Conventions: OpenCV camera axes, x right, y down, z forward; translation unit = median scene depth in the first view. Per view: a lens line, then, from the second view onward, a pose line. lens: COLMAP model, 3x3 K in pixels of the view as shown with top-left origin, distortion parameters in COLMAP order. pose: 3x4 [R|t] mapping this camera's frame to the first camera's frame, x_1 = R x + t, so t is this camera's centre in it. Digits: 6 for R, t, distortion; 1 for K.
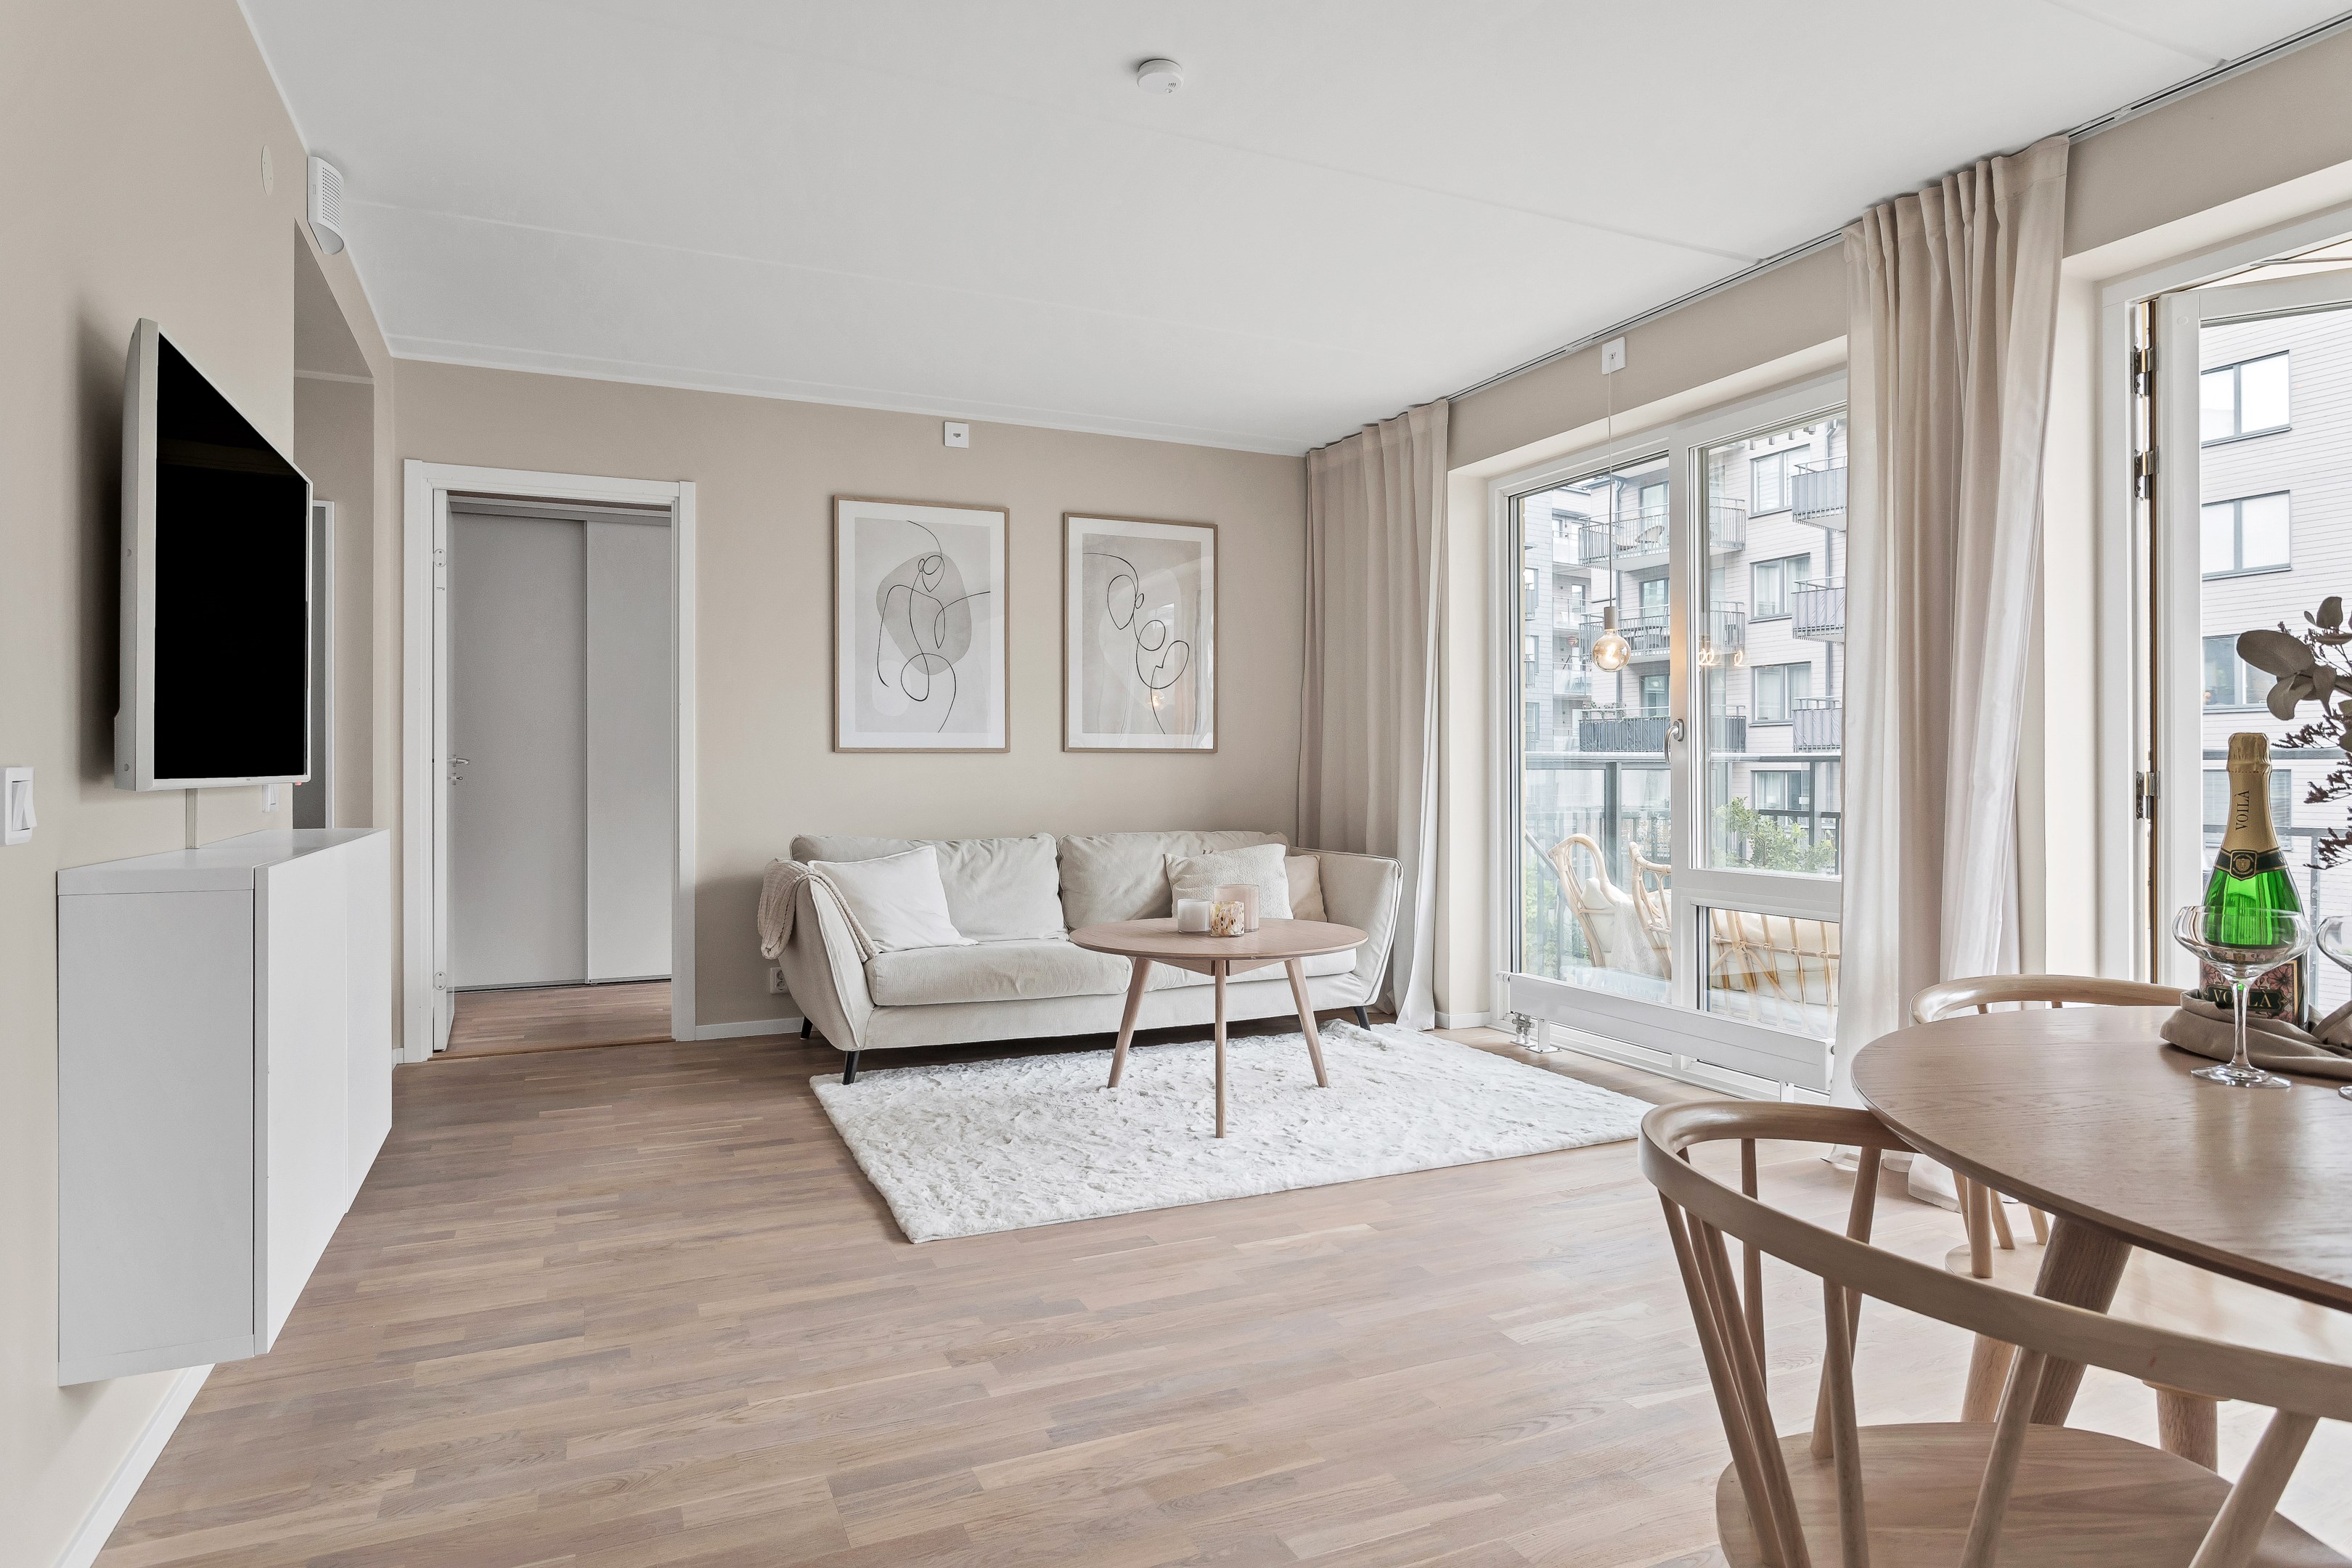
lens RADIAL K [[1385.5, 0, 1179.3], [0, 1385.5, 784.3], [0, 0, 1]] dist [-0.001815, 0.000937]
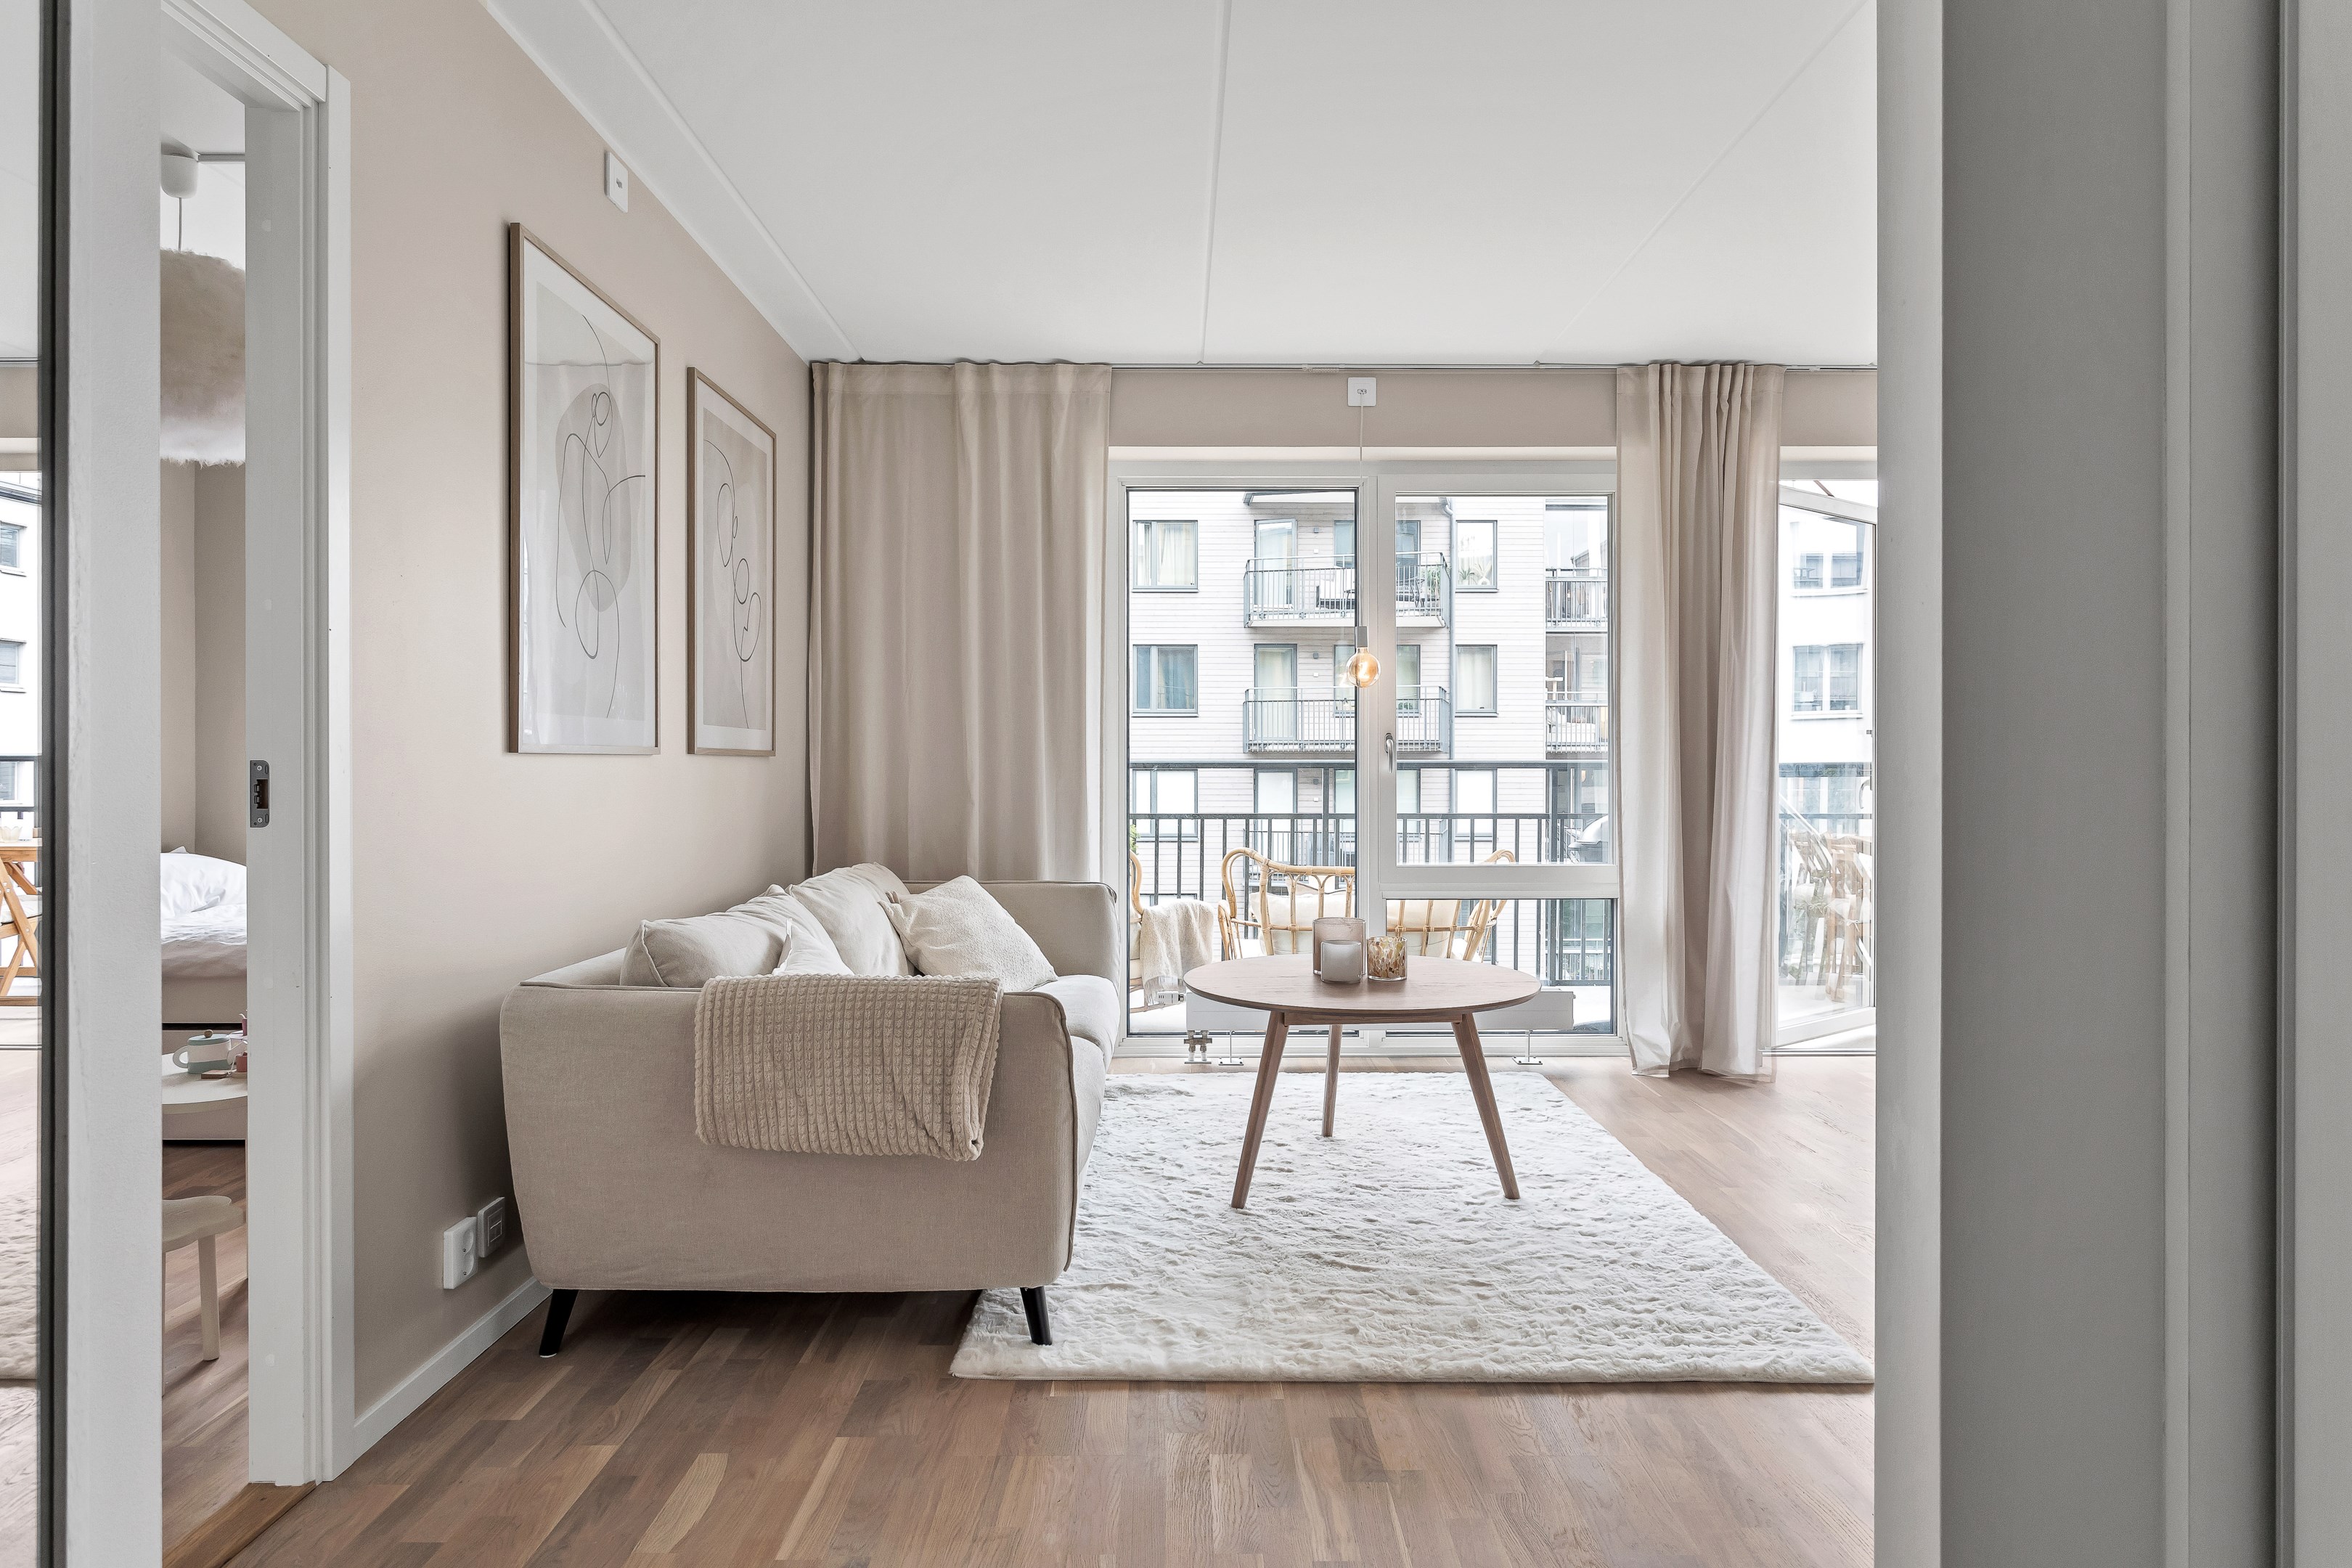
lens RADIAL K [[1385.5, 0, 1181.0], [0, 1385.5, 771.0], [0, 0, 1]] dist [-0.001815, 0.000937]
pose [[0.384255, -0.006356, 0.923205, -0.738379], [0.009304, 0.999952, 0.003012, -0.019732], [-0.923180, 0.007432, 0.384295, 0.723218]]
